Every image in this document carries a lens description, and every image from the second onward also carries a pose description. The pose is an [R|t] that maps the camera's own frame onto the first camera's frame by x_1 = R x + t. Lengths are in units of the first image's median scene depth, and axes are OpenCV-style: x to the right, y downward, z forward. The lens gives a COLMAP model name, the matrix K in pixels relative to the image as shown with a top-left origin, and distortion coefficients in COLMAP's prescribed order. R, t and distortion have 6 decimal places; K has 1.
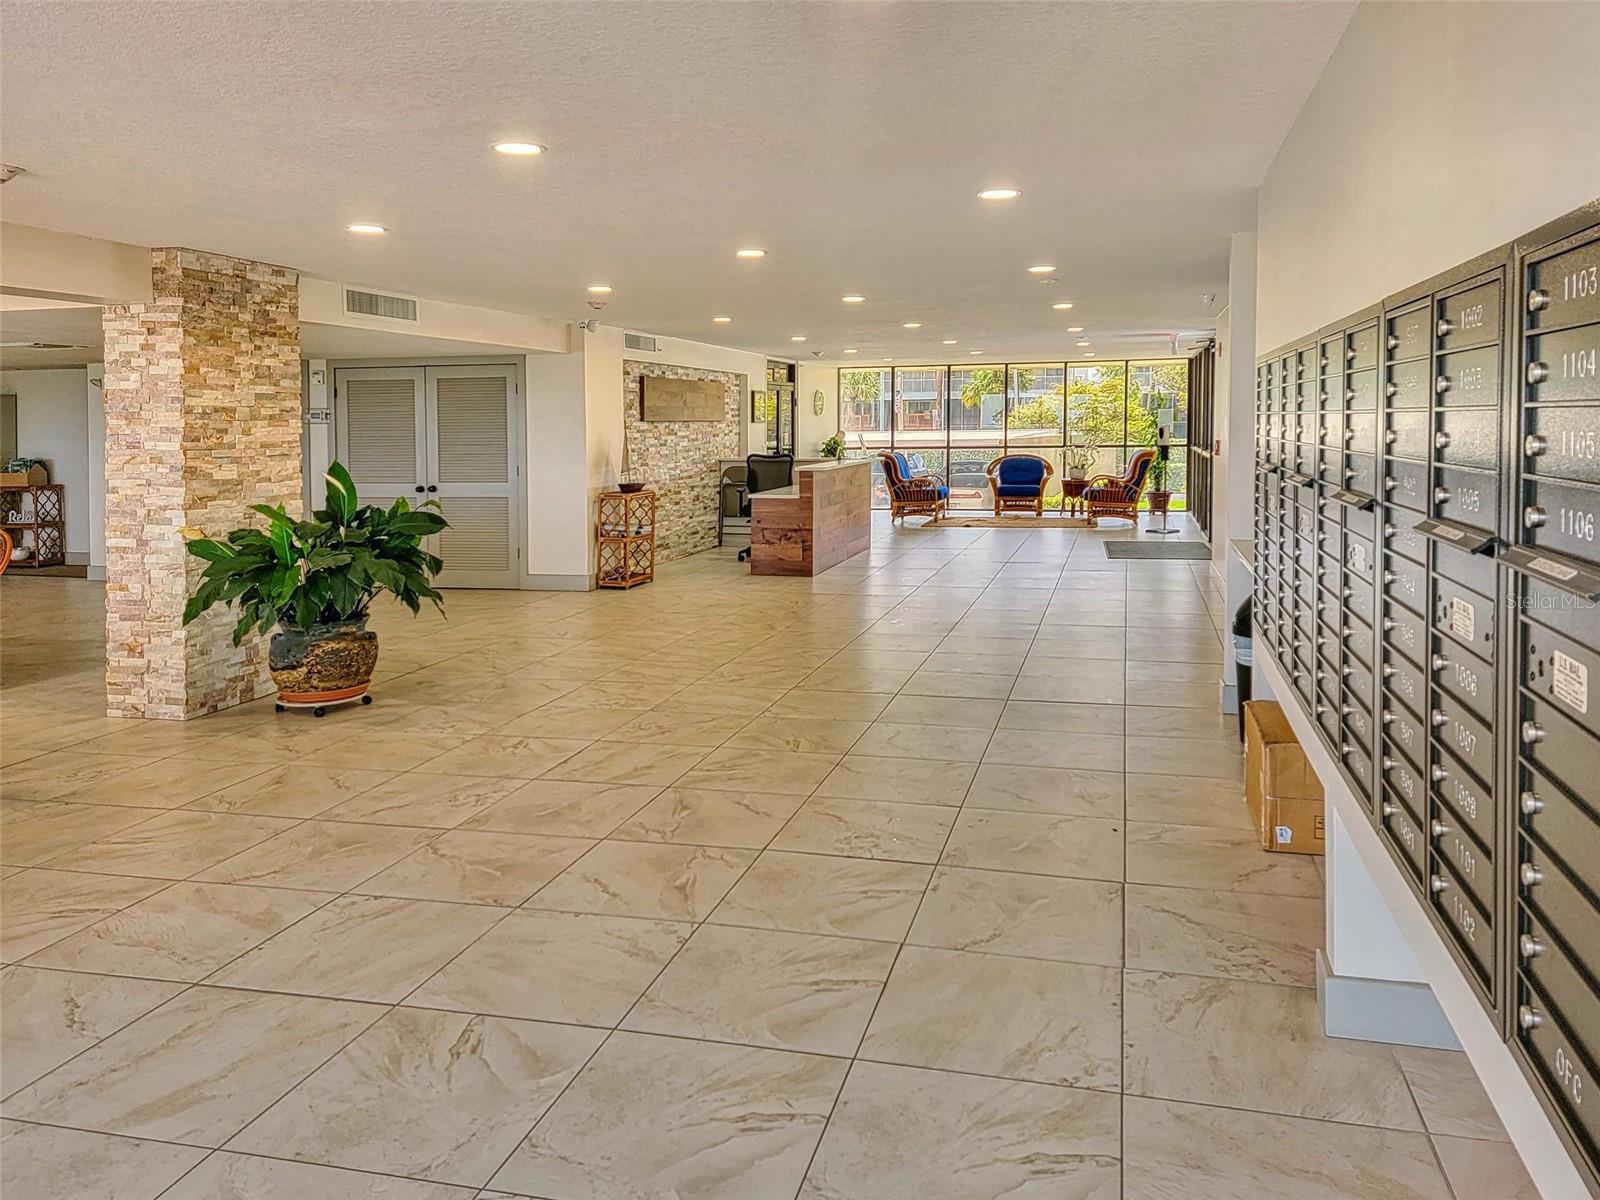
lens RADIAL K [[1269.1, 0, 800.0], [0, 1269.1, 600.0], [0, 0, 1]] dist [-0.008667, -0.007475]
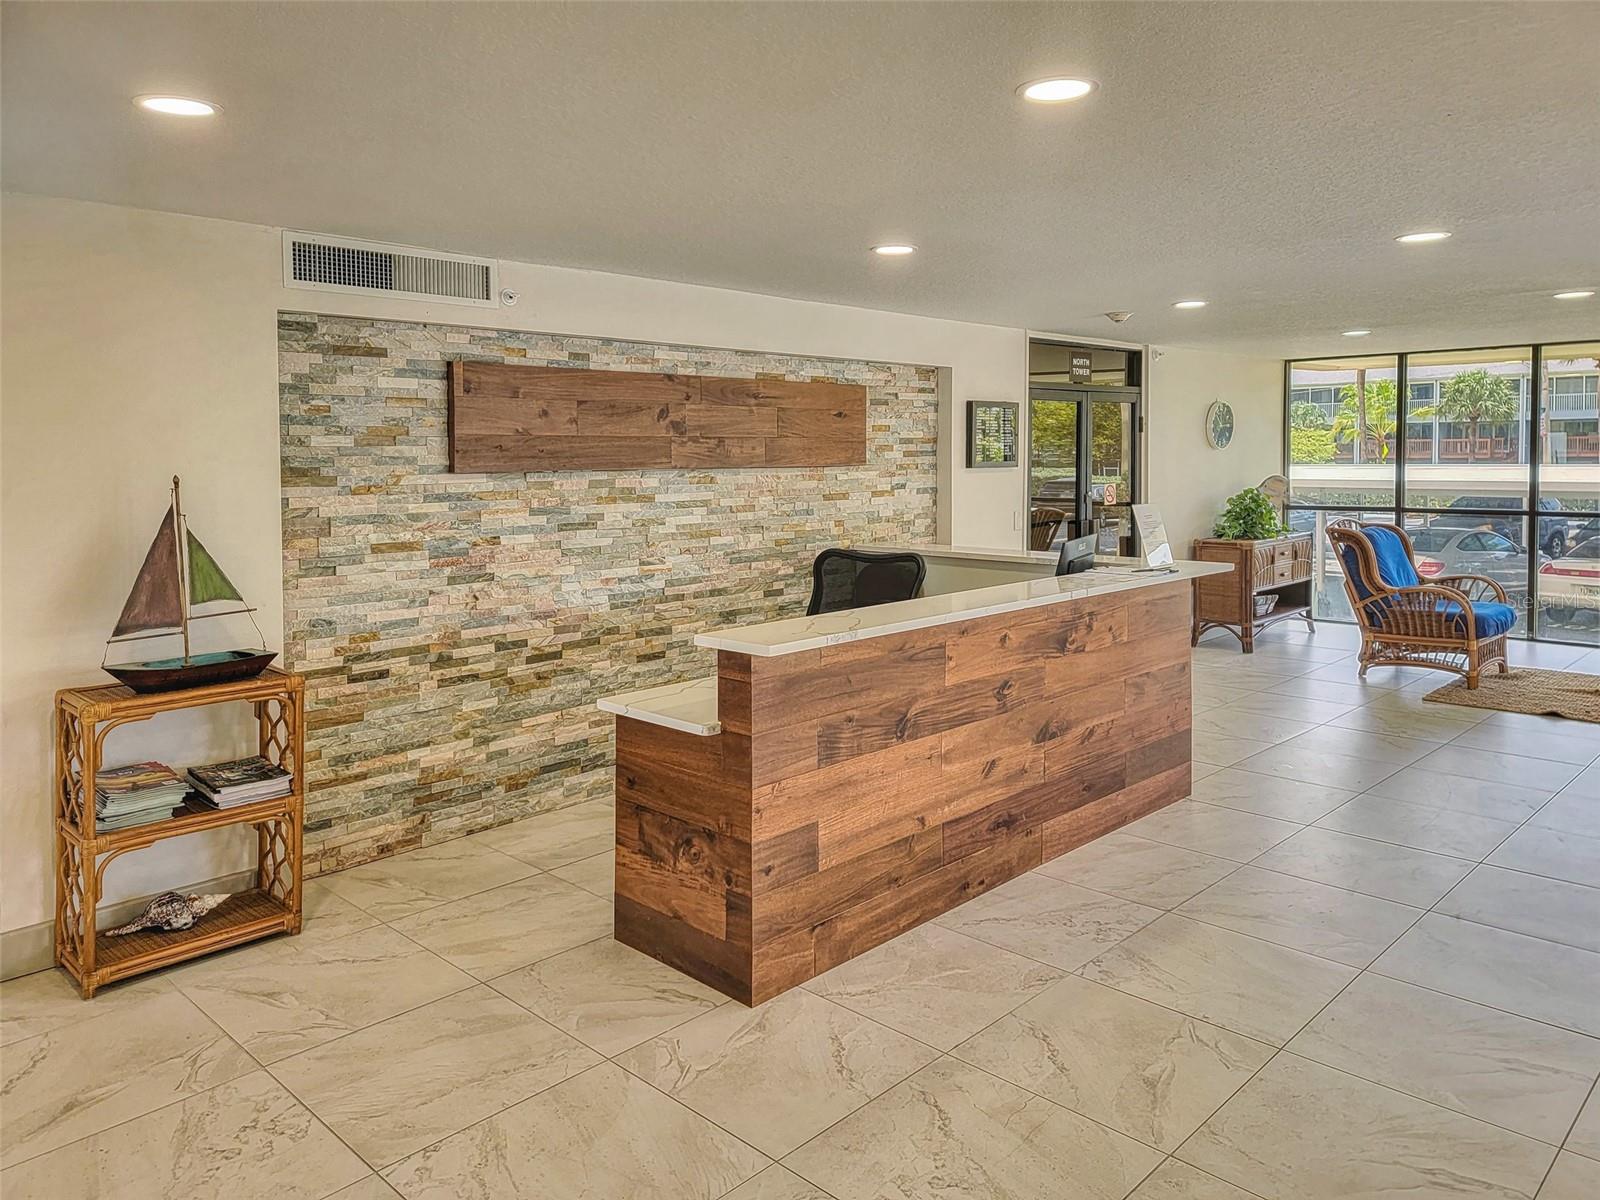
lens RADIAL K [[1143.9, 0, 797.1], [0, 1143.9, 521.8], [0, 0, 1]] dist [0.098154, -0.004438]
pose [[0.866297, 0.032569, -0.498466, 0.123046], [-0.070296, 0.995891, -0.057100, -0.090189], [0.494558, 0.084506, 0.865027, 0.594222]]
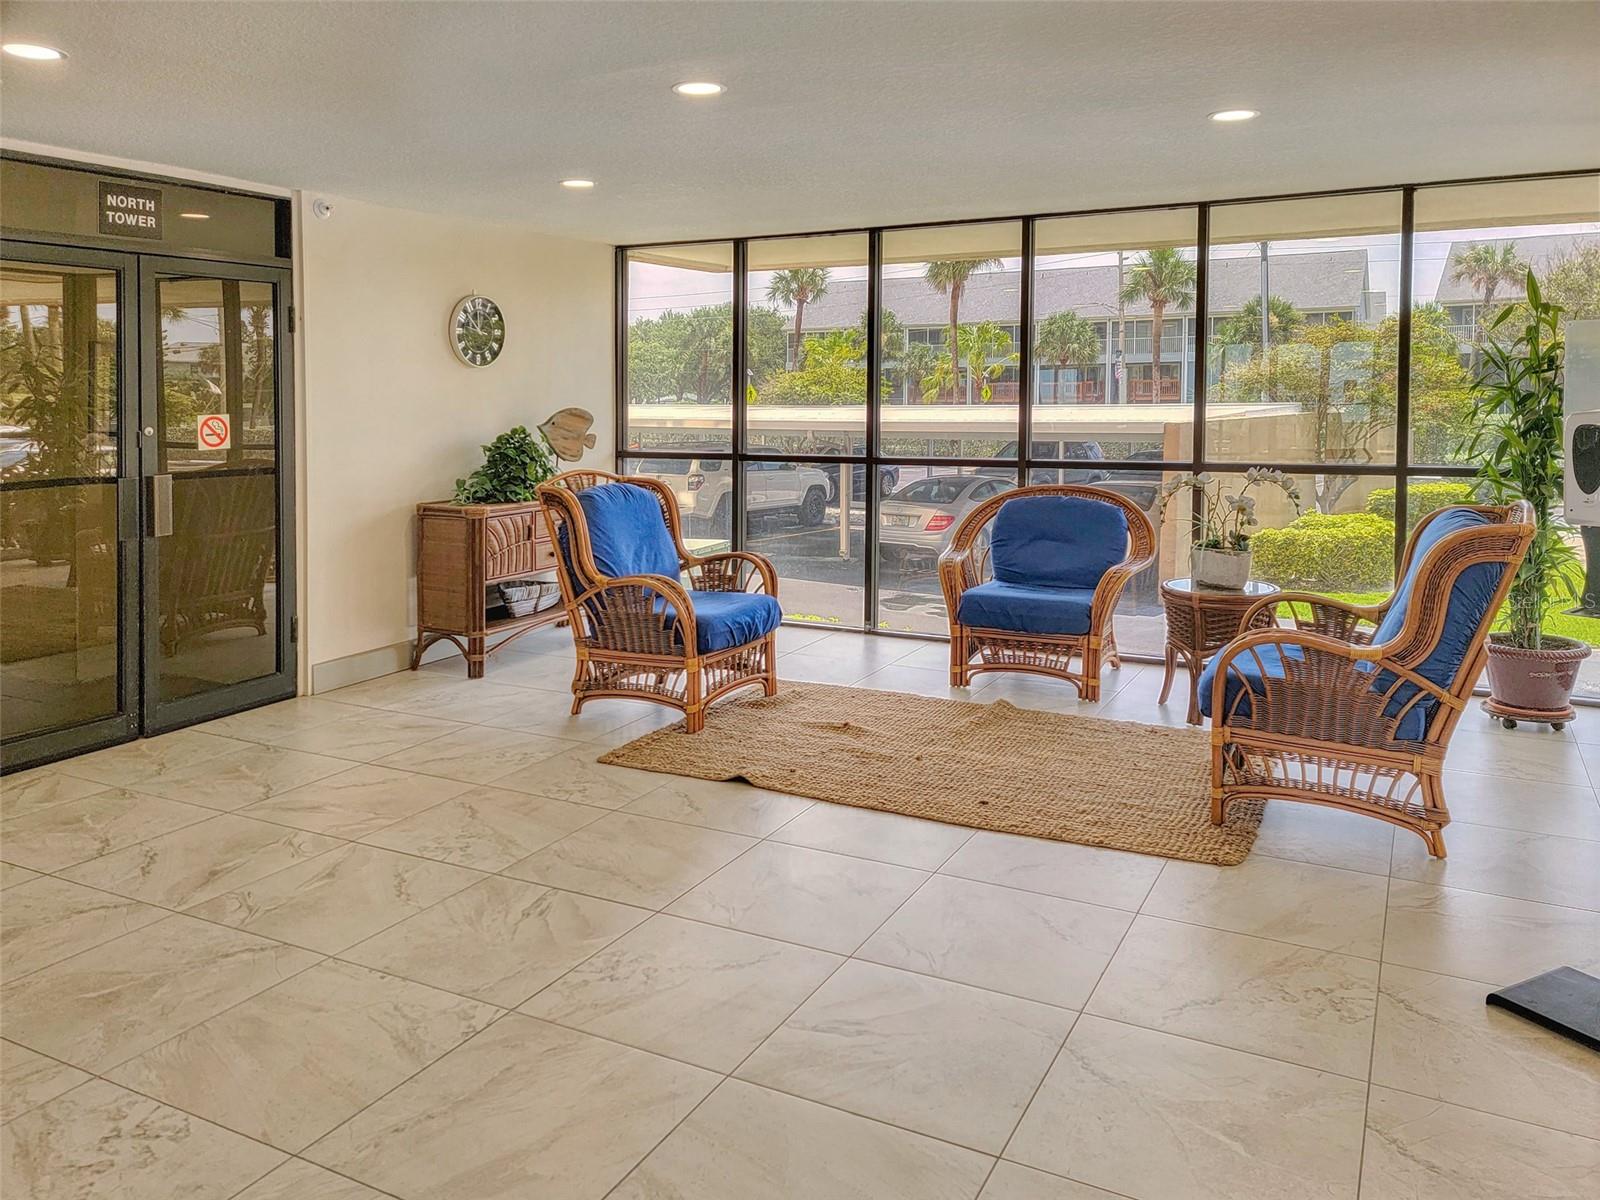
lens RADIAL K [[1201.2, 0, 823.2], [0, 1201.2, 540.2], [0, 0, 1]] dist [0.039592, -0.006887]
pose [[0.973705, 0.031660, -0.225604, 0.224319], [-0.036784, 0.999151, -0.018544, -0.114597], [0.224825, 0.026355, 0.974043, 0.842658]]
